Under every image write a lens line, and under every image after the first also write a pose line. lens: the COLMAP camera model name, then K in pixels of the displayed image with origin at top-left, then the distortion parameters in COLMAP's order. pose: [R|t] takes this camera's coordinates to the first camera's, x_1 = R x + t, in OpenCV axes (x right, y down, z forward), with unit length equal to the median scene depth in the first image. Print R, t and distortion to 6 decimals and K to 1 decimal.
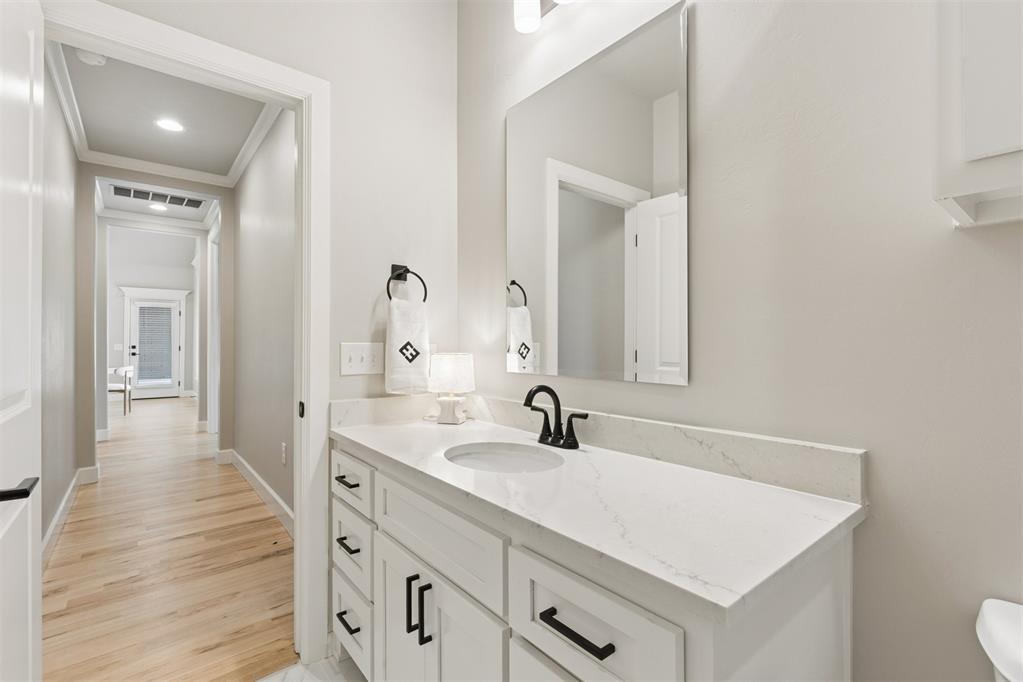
lens RADIAL K [[460.2, 0, 511.5], [0, 460.2, 341.0], [0, 0, 1]] dist [0.000204, 0.000018]
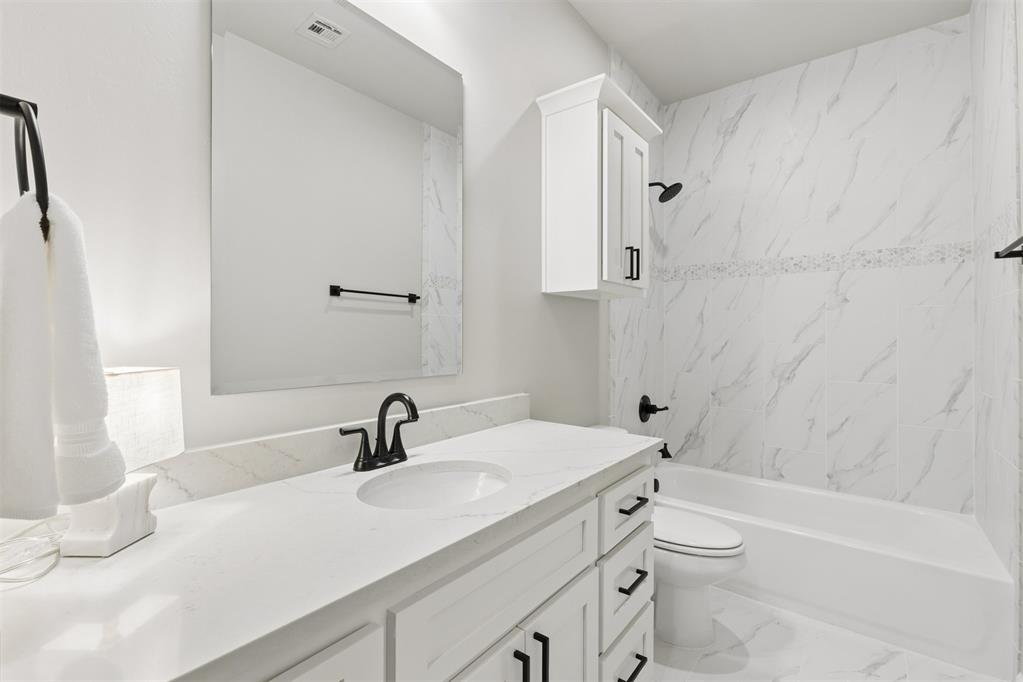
lens RADIAL K [[460.2, 0, 511.5], [0, 460.2, 341.0], [0, 0, 1]] dist [0.000204, 0.000018]
pose [[-0.209291, -0.014774, 0.977742, -0.796979], [-0.010057, 0.999865, 0.012955, -0.010046], [-0.977802, -0.007122, -0.209412, 0.993378]]
